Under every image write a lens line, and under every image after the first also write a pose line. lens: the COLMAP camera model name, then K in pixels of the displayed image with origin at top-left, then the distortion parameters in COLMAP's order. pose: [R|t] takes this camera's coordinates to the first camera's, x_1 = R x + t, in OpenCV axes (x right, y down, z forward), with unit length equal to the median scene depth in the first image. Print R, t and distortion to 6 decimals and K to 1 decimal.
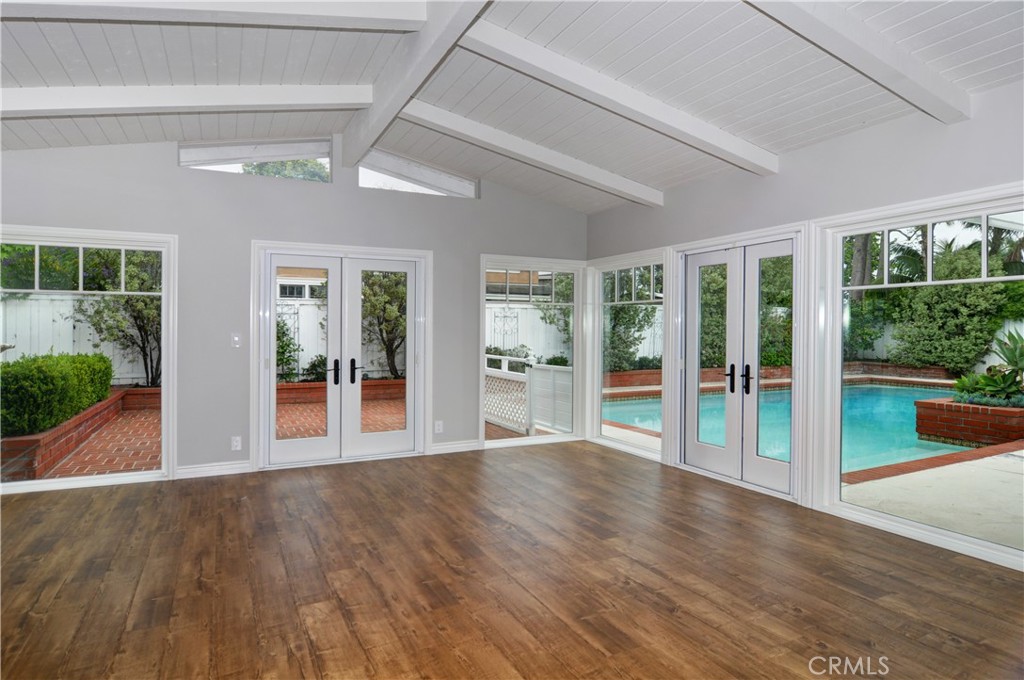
lens RADIAL K [[543.1, 0, 471.0], [0, 543.1, 332.3], [0, 0, 1]] dist [0.001429, -0.001115]
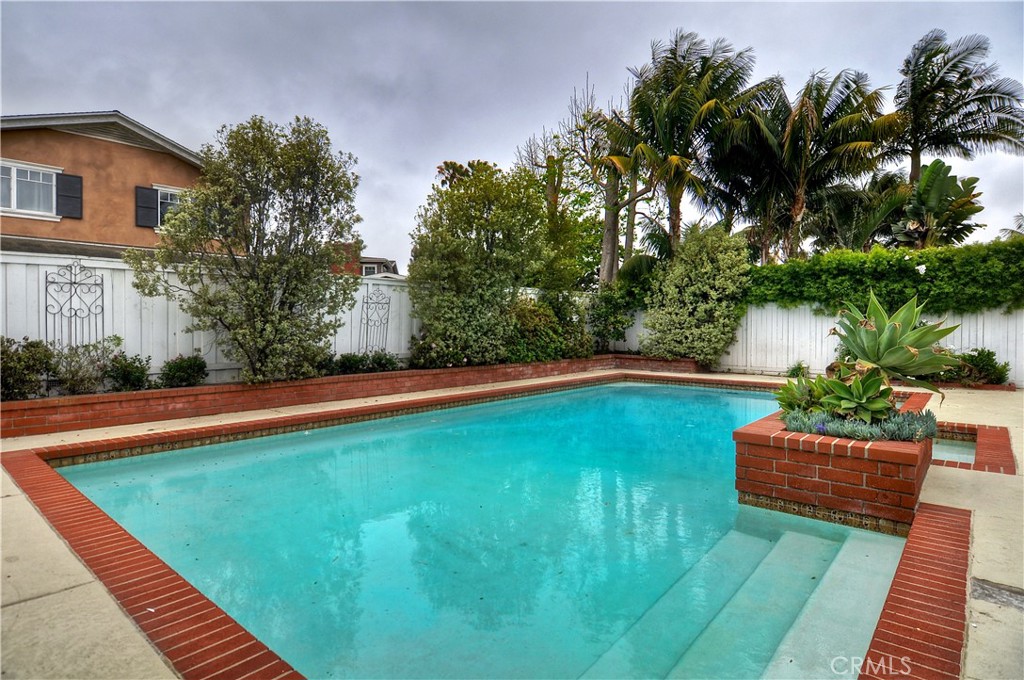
lens RADIAL K [[582.9, 0, 535.9], [0, 582.9, 332.9], [0, 0, 1]] dist [0.000158, -0.018511]
pose [[0.870335, -0.002054, 0.492456, 0.184451], [-0.003771, 0.999934, 0.010835, 0.012212], [-0.492445, -0.011287, 0.870270, 0.302197]]
